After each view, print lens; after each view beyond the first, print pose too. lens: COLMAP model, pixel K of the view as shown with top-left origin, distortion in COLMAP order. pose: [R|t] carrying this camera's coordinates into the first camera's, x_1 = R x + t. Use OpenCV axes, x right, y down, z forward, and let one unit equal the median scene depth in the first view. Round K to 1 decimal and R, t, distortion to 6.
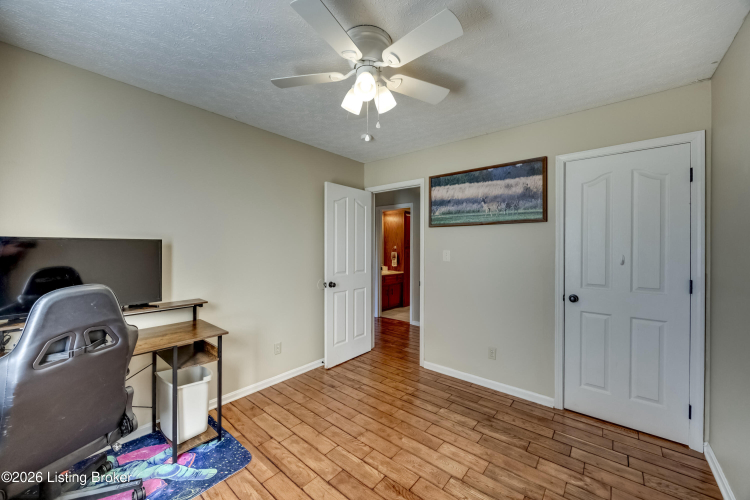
lens RADIAL K [[285.8, 0, 376.4], [0, 285.8, 248.2], [0, 0, 1]] dist [-0.004076, -0.000244]
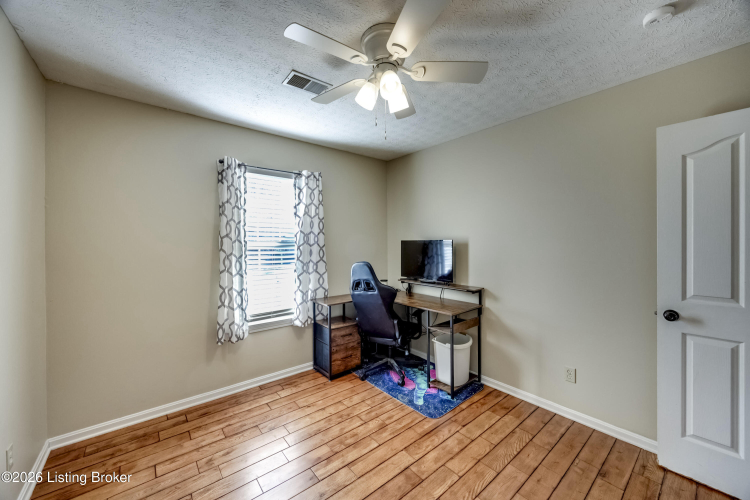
lens RADIAL K [[285.8, 0, 380.1], [0, 285.8, 243.4], [0, 0, 1]] dist [-0.004076, -0.000244]
pose [[-0.179917, -0.002253, -0.983679, 0.693259], [0.002300, 0.999994, -0.002711, -0.011302], [0.983679, -0.002750, -0.179910, 0.841506]]
